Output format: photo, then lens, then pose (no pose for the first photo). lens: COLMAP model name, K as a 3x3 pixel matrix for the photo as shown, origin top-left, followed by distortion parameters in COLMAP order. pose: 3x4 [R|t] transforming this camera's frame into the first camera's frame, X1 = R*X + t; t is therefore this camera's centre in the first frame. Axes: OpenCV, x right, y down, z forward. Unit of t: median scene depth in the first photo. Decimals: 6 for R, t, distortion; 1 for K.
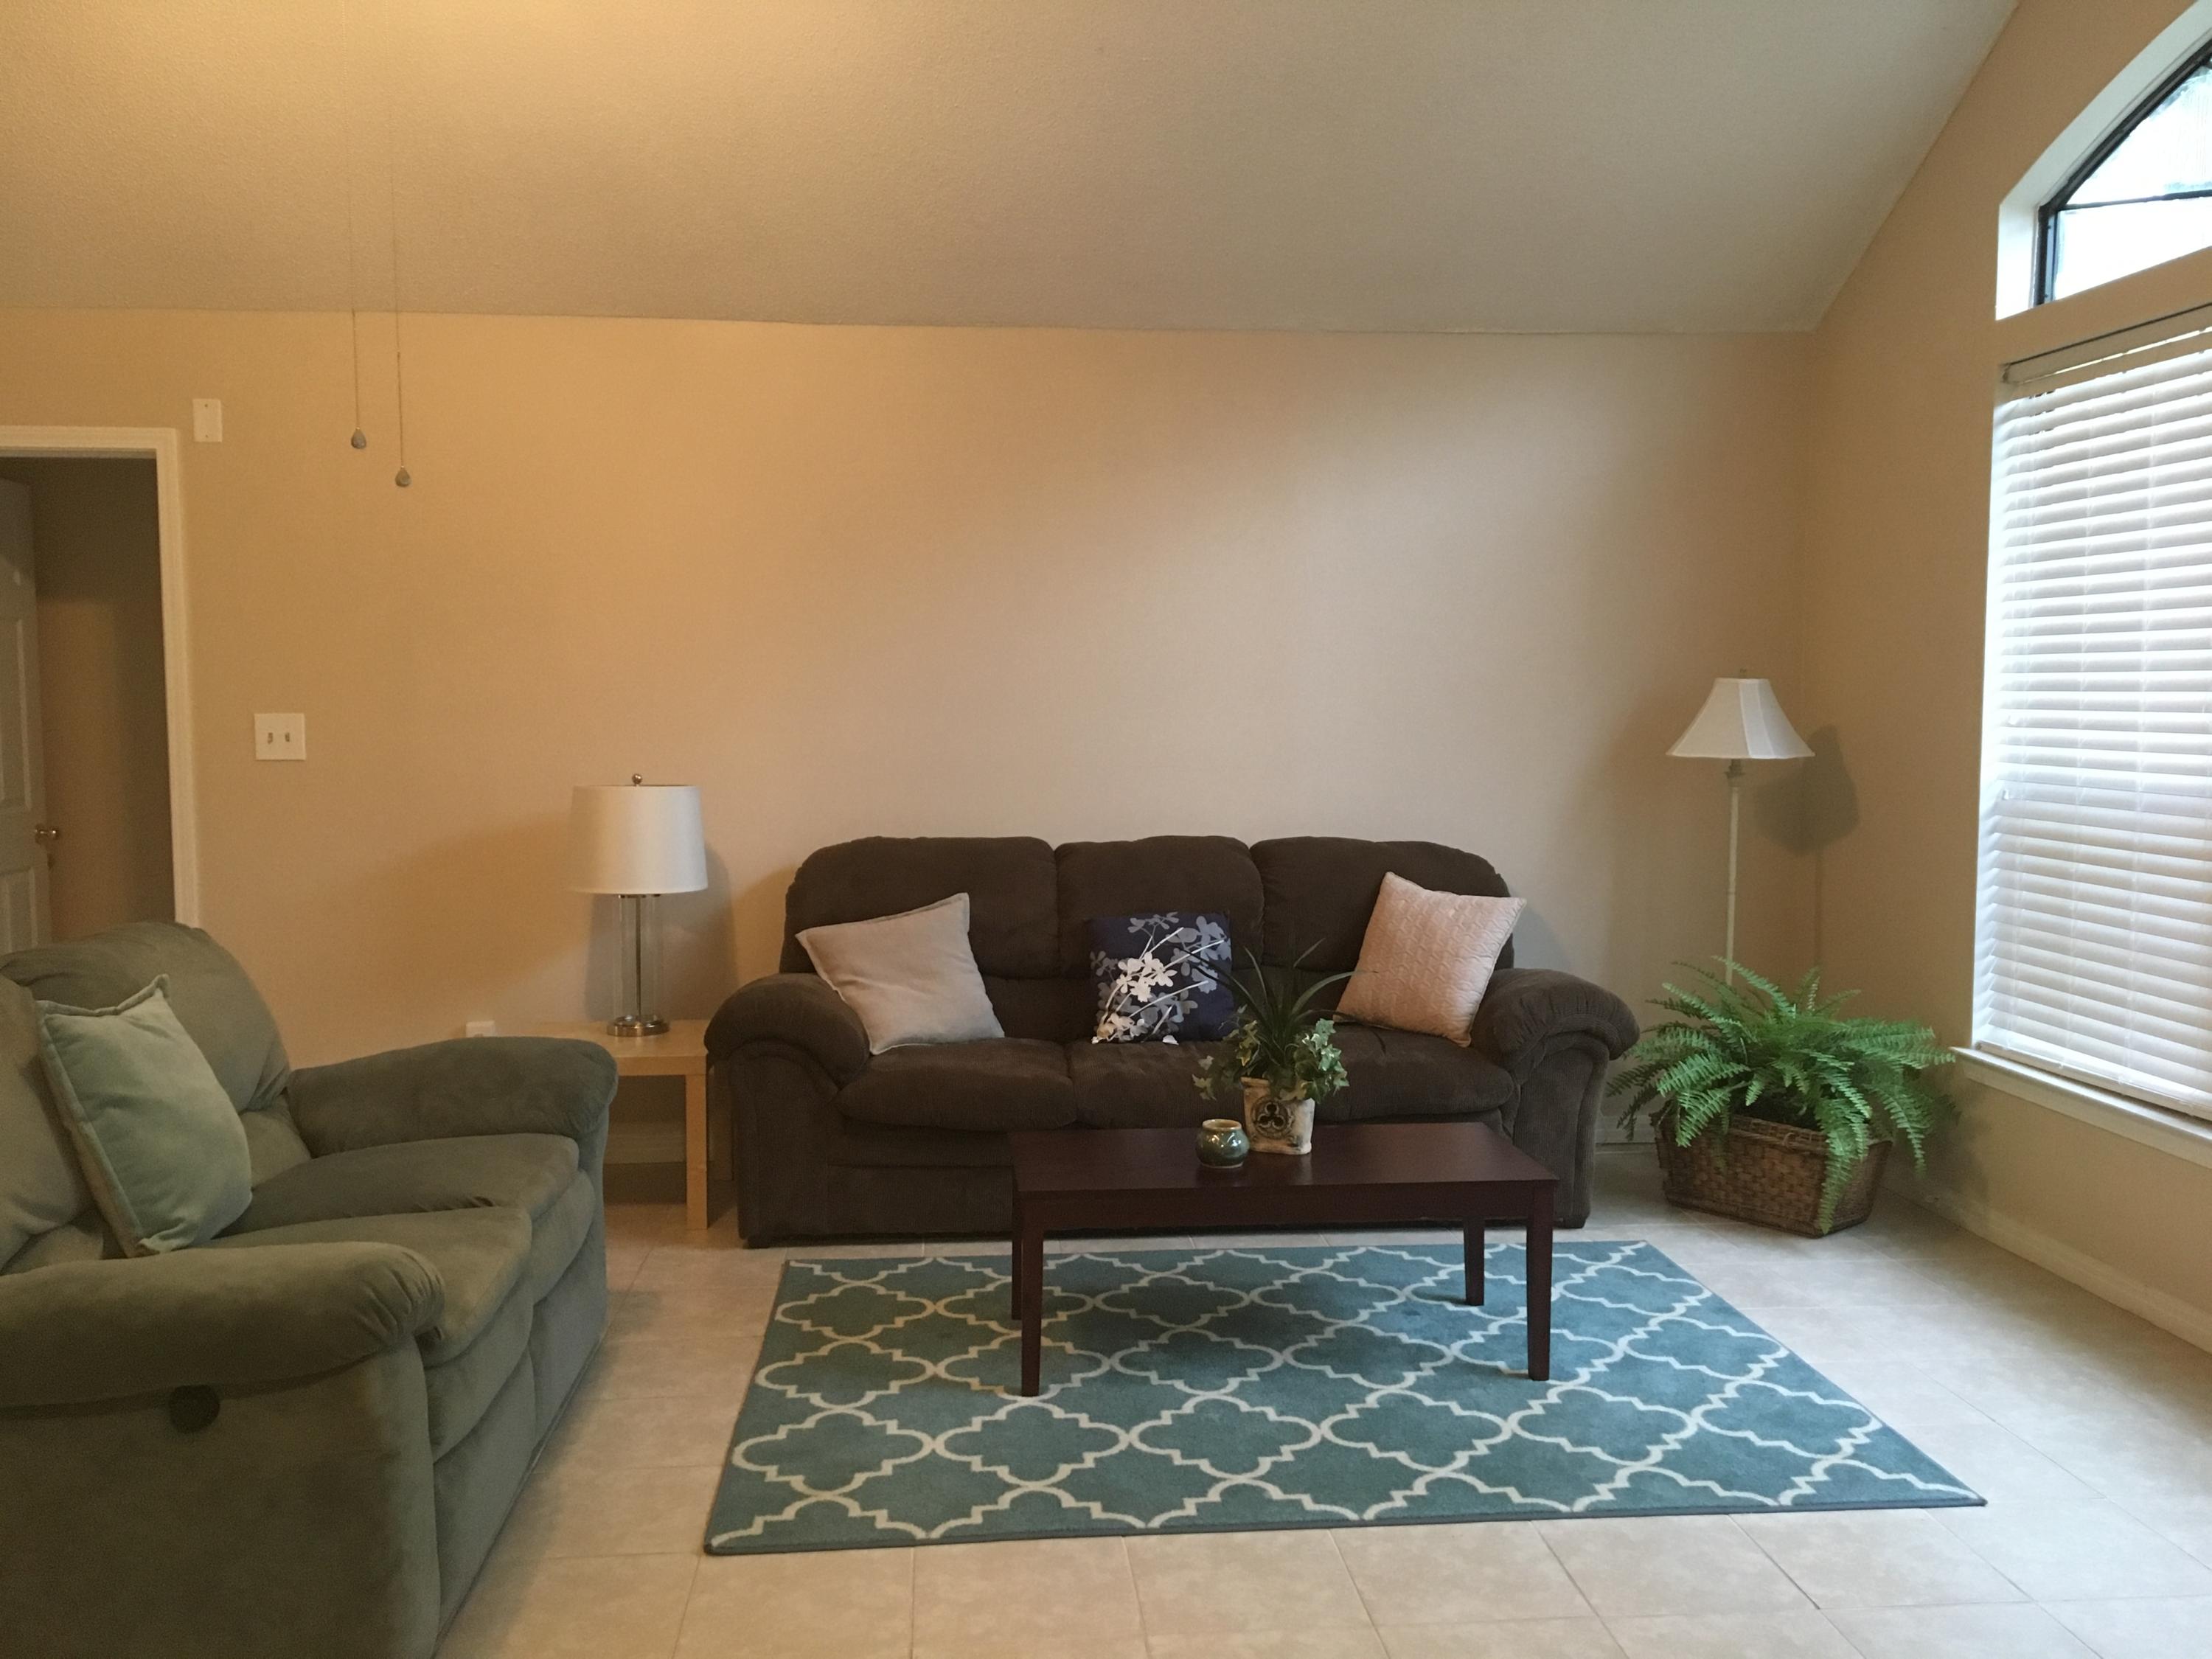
lens RADIAL K [[1842.8, 0, 1108.8], [0, 1842.8, 823.8], [0, 0, 1]] dist [0.082674, -0.117417]
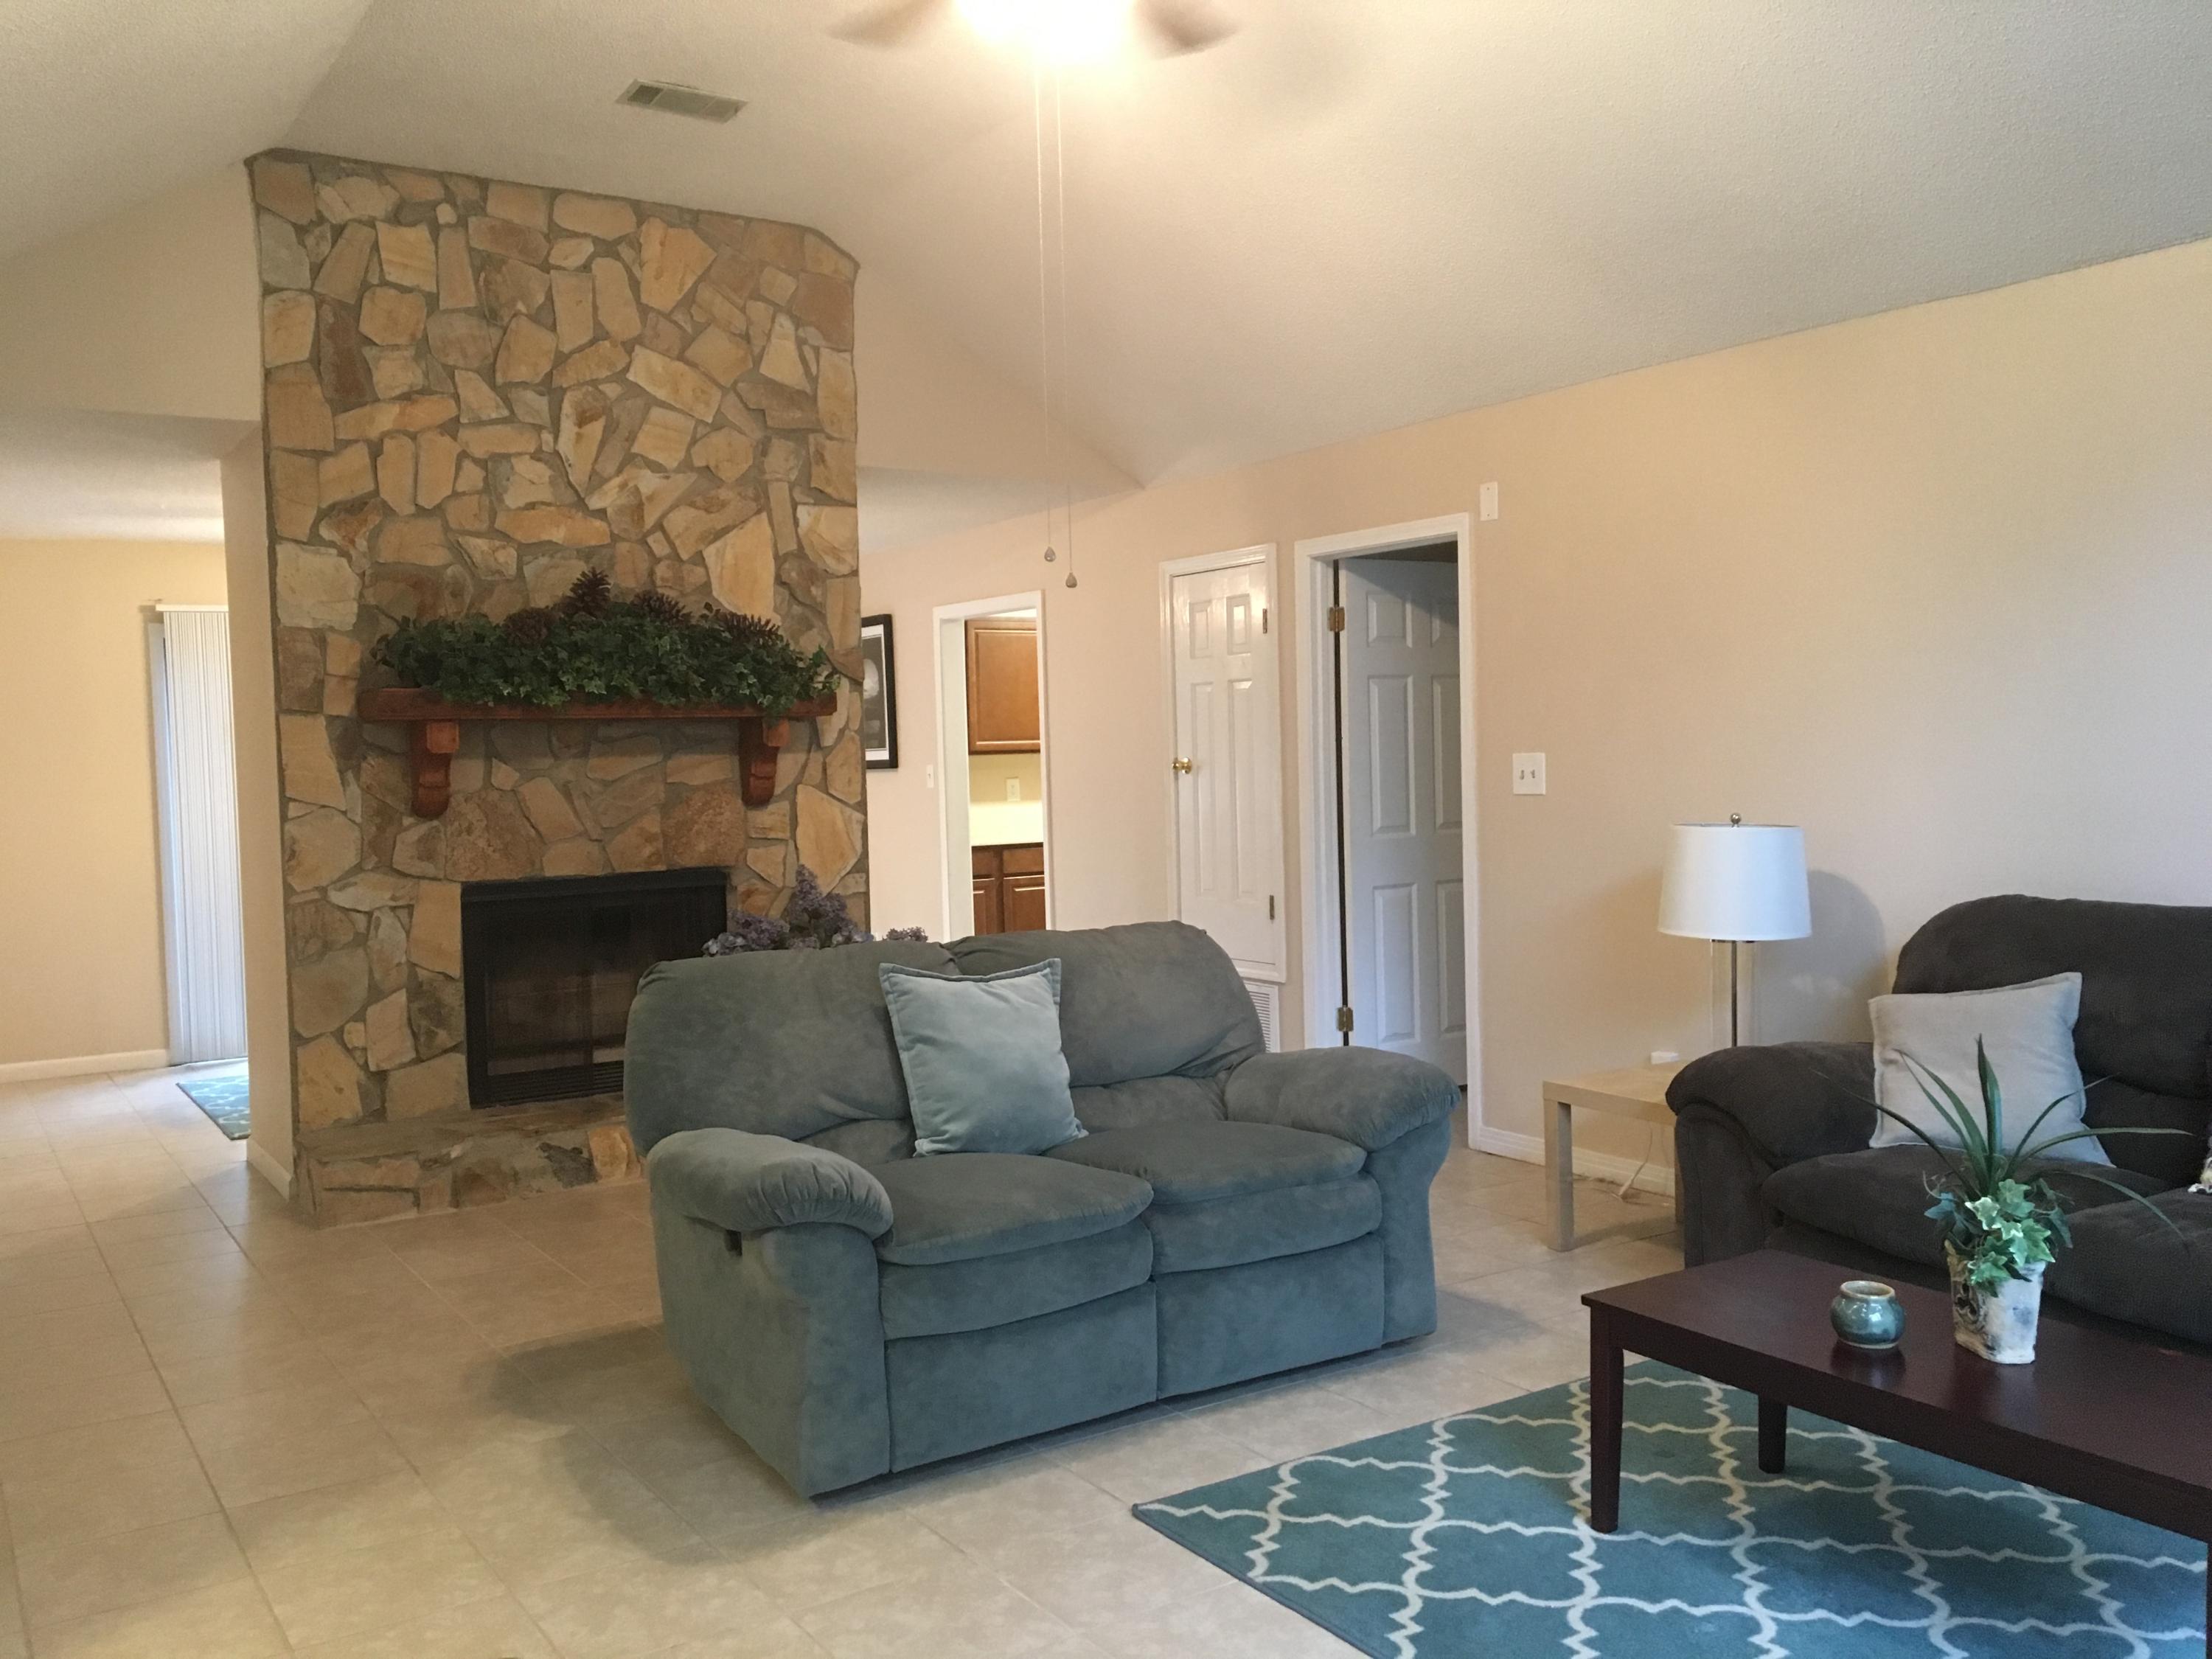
lens RADIAL K [[1842.8, 0, 1095.6], [0, 1842.8, 834.3], [0, 0, 1]] dist [0.082674, -0.117417]
pose [[0.469814, 0.031341, -0.882209, 0.490858], [-0.035510, 0.999232, 0.016588, -0.022990], [0.882051, 0.023534, 0.470566, 0.288645]]
